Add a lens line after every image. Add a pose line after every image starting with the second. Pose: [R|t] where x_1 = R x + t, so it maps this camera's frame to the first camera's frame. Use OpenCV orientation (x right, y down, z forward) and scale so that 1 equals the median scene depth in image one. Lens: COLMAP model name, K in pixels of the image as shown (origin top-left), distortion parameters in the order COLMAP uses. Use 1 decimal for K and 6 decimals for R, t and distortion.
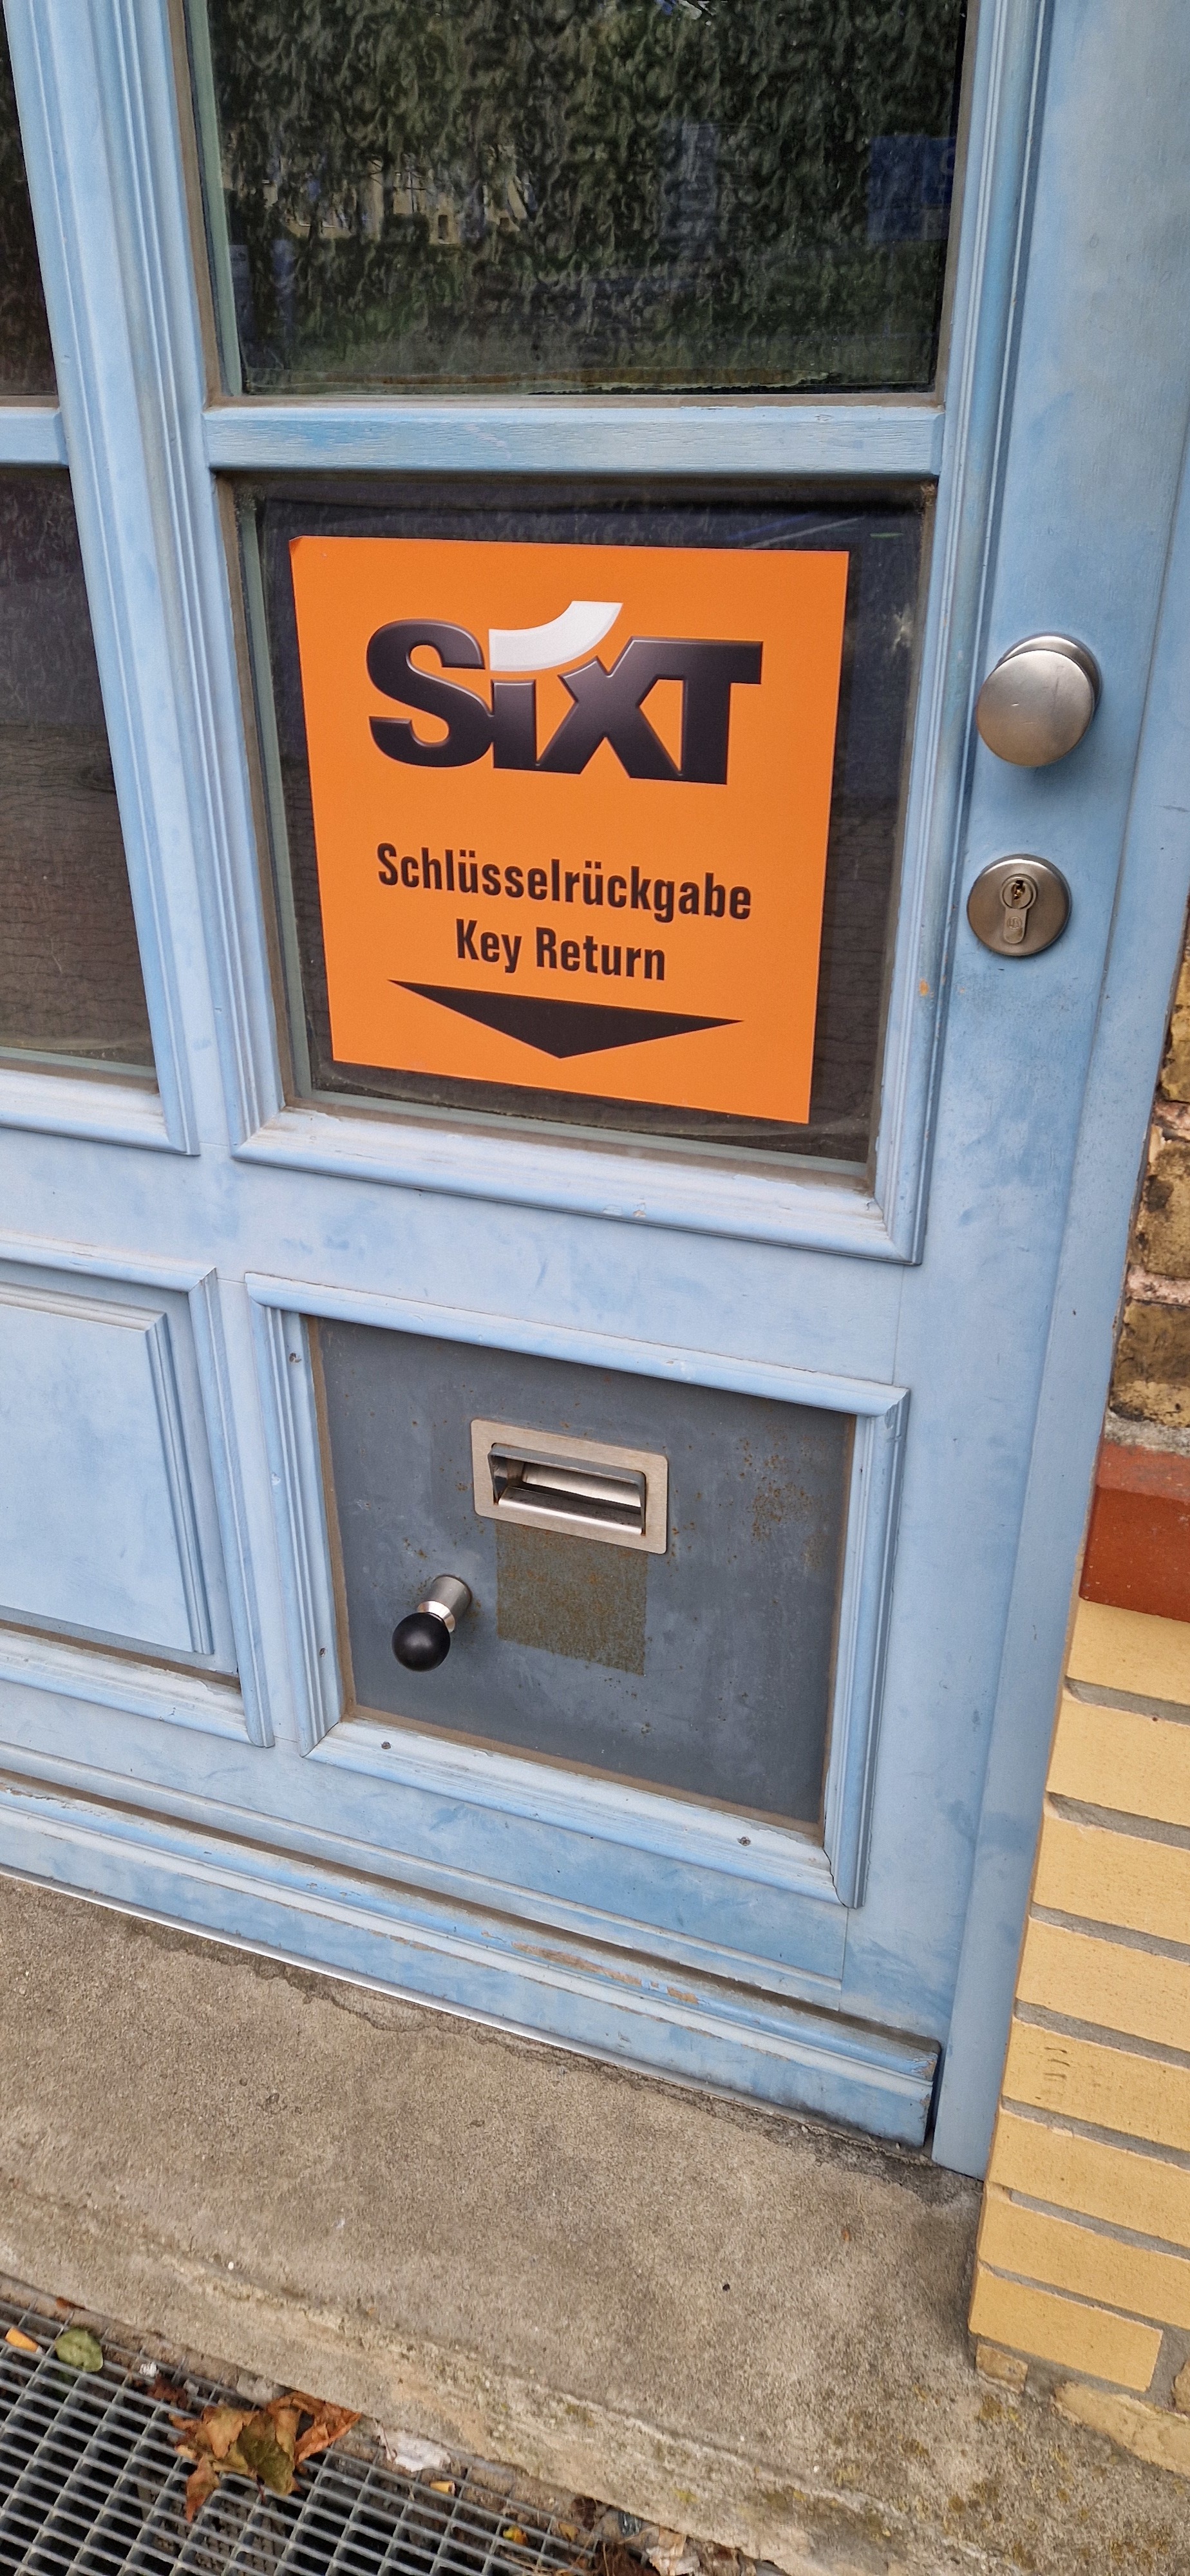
lens RADIAL K [[1699.5, 0, 563.5], [0, 1699.5, 1284.9], [0, 0, 1]] dist [0.073137, -0.041790]
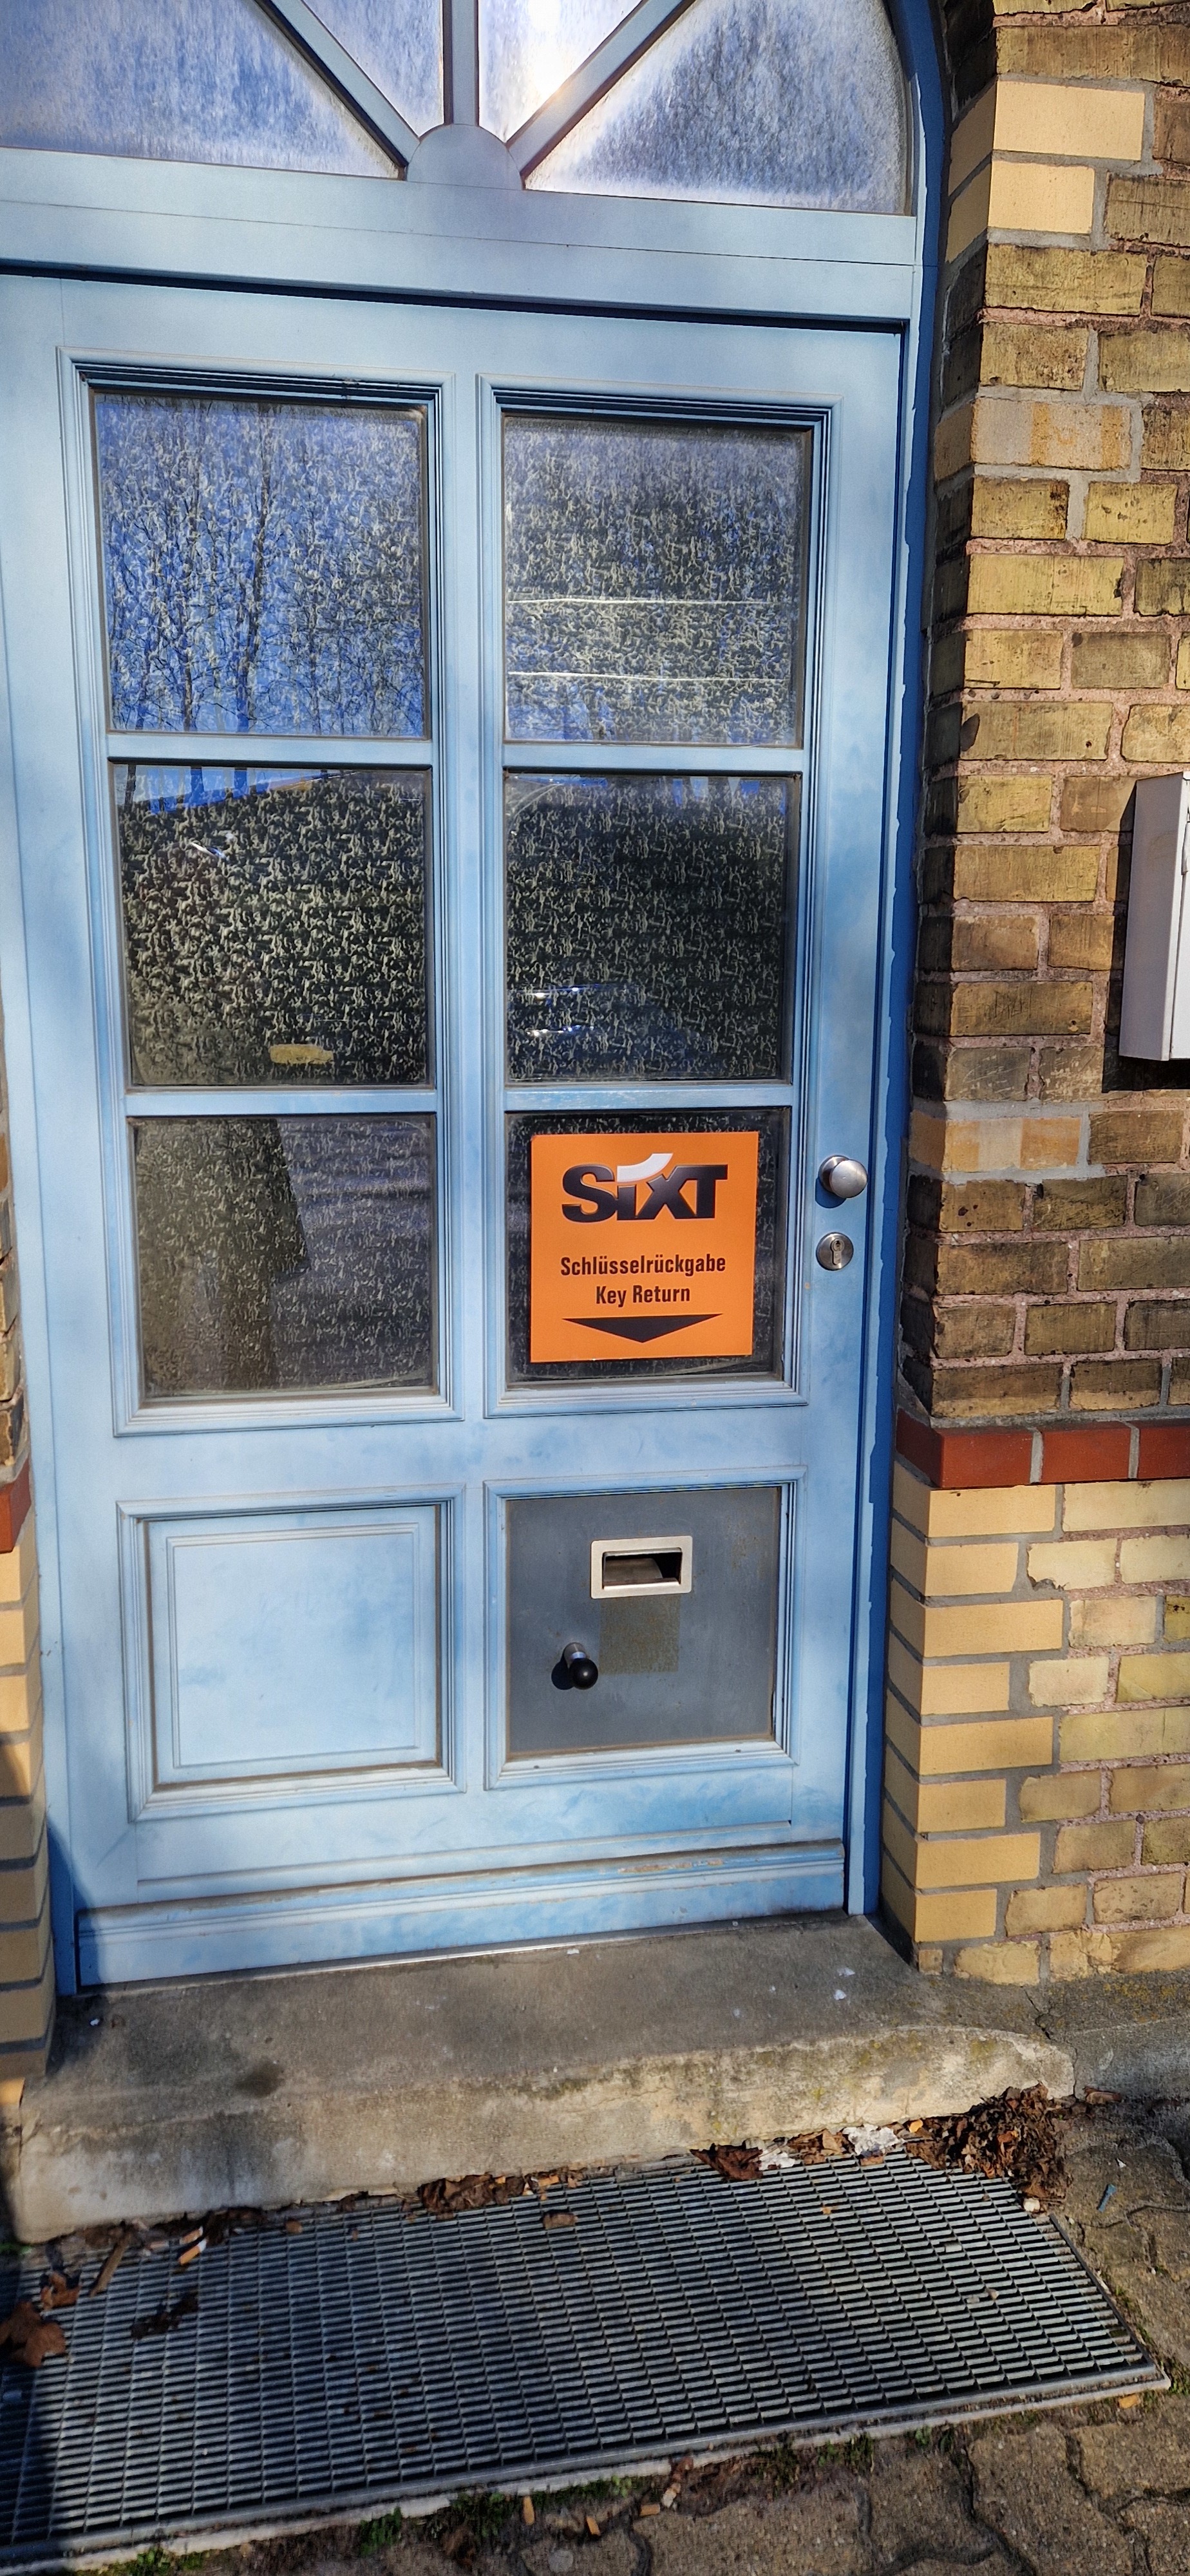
lens RADIAL K [[1699.5, 0, 575.4], [0, 1699.5, 1290.3], [0, 0, 1]] dist [0.073137, -0.041790]
pose [[0.860096, -0.079809, 0.503851, -1.303301], [0.235365, 0.938361, -0.253143, 0.376801], [-0.452591, 0.336316, 0.825865, -0.898877]]
